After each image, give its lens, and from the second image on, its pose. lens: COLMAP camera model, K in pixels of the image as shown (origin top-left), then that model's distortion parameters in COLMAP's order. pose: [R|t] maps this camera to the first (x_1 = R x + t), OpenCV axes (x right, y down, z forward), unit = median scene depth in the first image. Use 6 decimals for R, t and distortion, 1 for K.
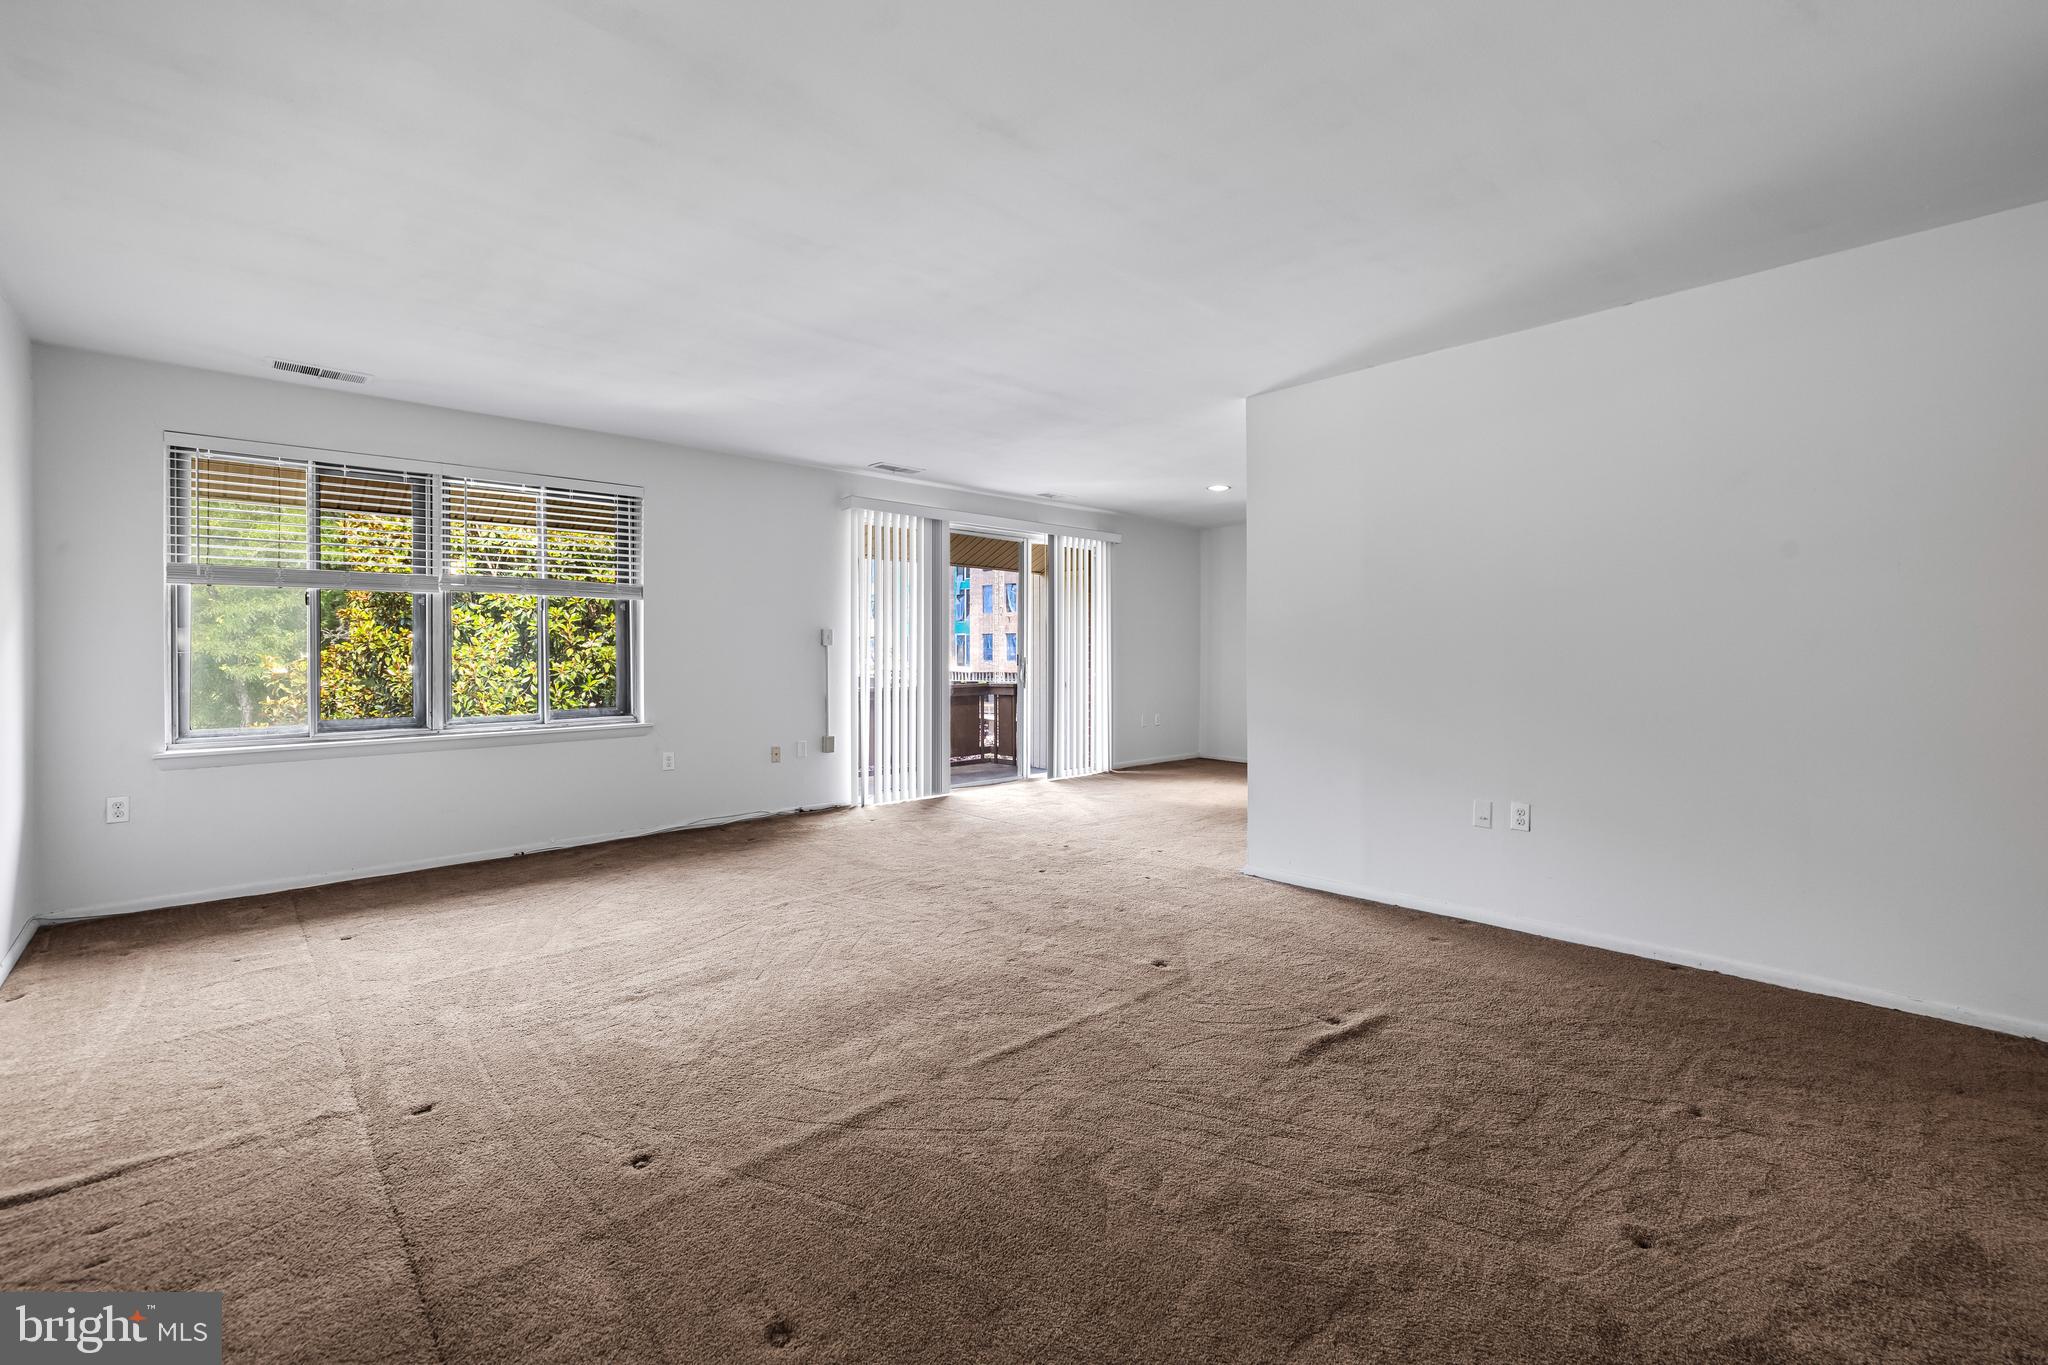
lens RADIAL K [[855.4, 0, 1037.4], [0, 855.4, 662.7], [0, 0, 1]] dist [0.000426, 0.001438]
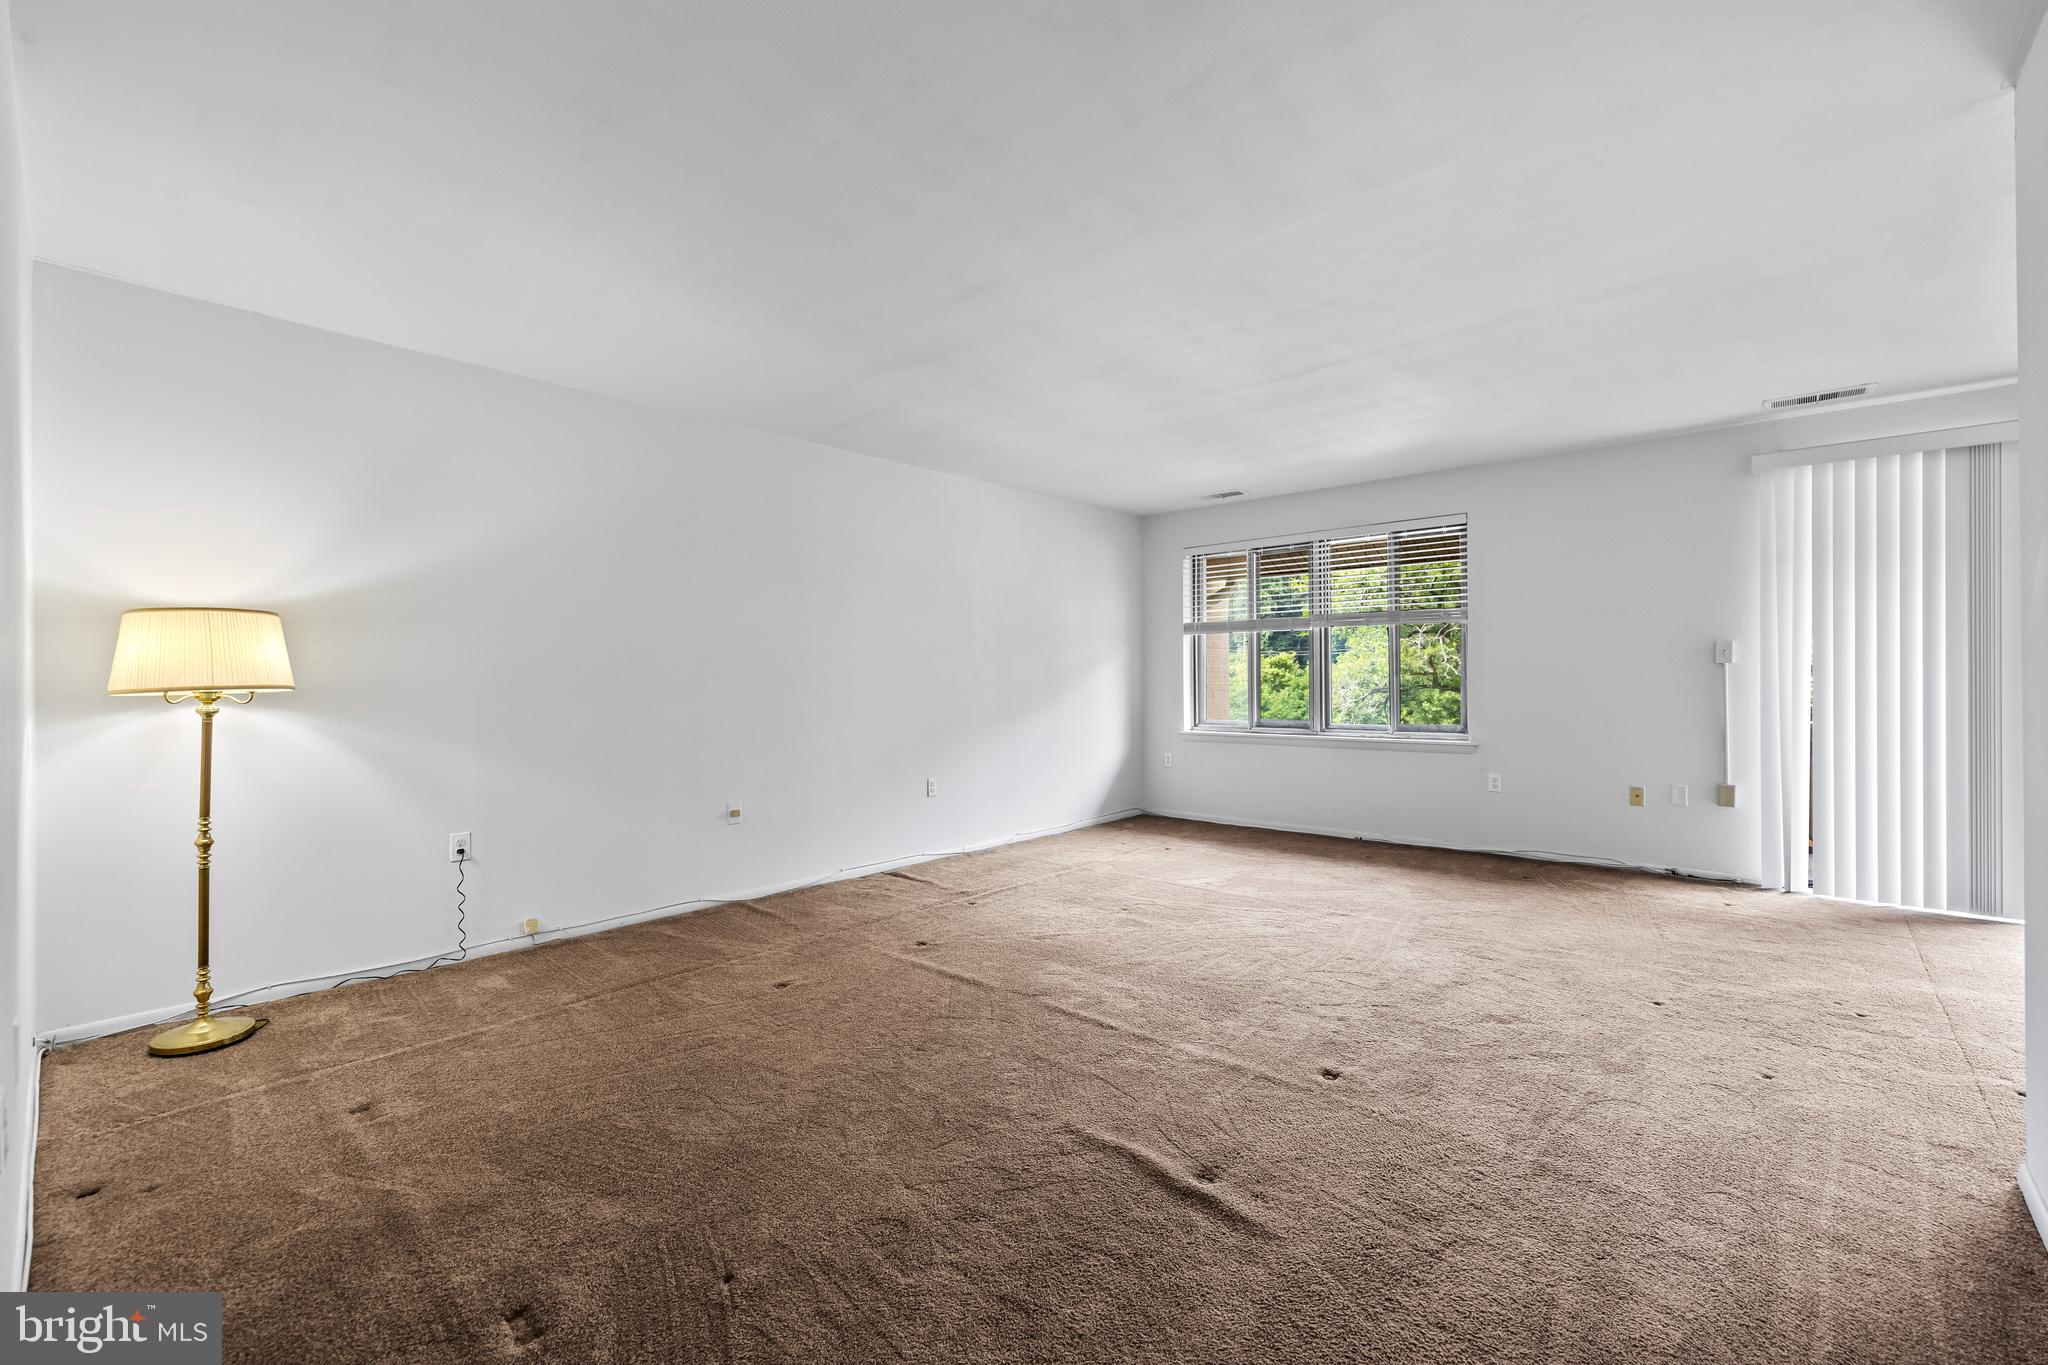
lens RADIAL K [[855.4, 0, 1031.9], [0, 855.4, 686.2], [0, 0, 1]] dist [0.000426, 0.001438]
pose [[0.106723, 0.014668, -0.994181, 0.521472], [-0.006907, 0.999878, 0.014010, -0.007639], [0.994265, 0.005372, 0.106812, 0.375930]]
